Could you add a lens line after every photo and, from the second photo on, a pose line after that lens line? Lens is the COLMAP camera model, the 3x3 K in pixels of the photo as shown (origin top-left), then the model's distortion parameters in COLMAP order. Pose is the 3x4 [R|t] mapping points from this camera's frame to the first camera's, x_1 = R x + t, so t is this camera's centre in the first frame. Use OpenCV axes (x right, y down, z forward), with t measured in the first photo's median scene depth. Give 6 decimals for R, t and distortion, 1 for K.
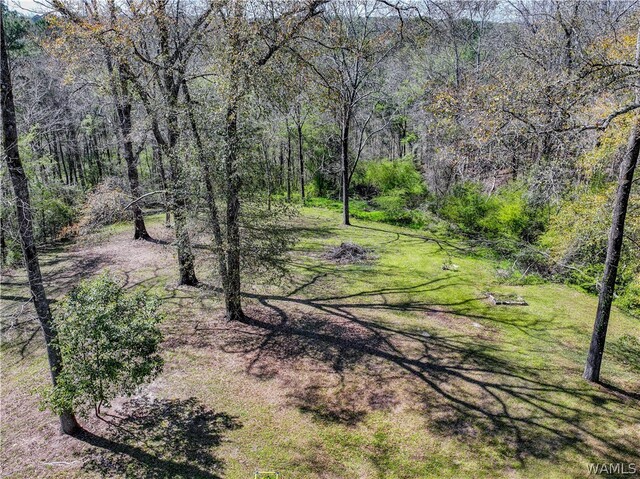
lens RADIAL K [[510.9, 0, 320.2], [0, 510.9, 239.5], [0, 0, 1]] dist [0.005601, 0.011849]
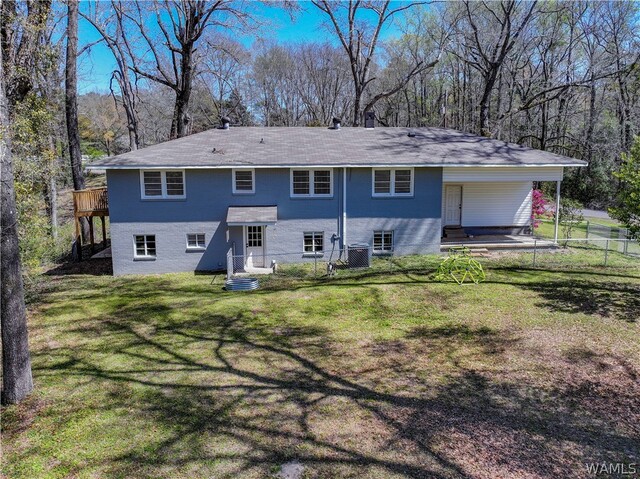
lens RADIAL K [[510.9, 0, 320.1], [0, 510.9, 239.3], [0, 0, 1]] dist [0.005601, 0.011849]
pose [[-0.997167, 0.022591, -0.071745, 0.252685], [-0.016874, 0.862335, 0.506057, -0.163482], [0.073301, 0.505834, -0.859511, 1.481136]]
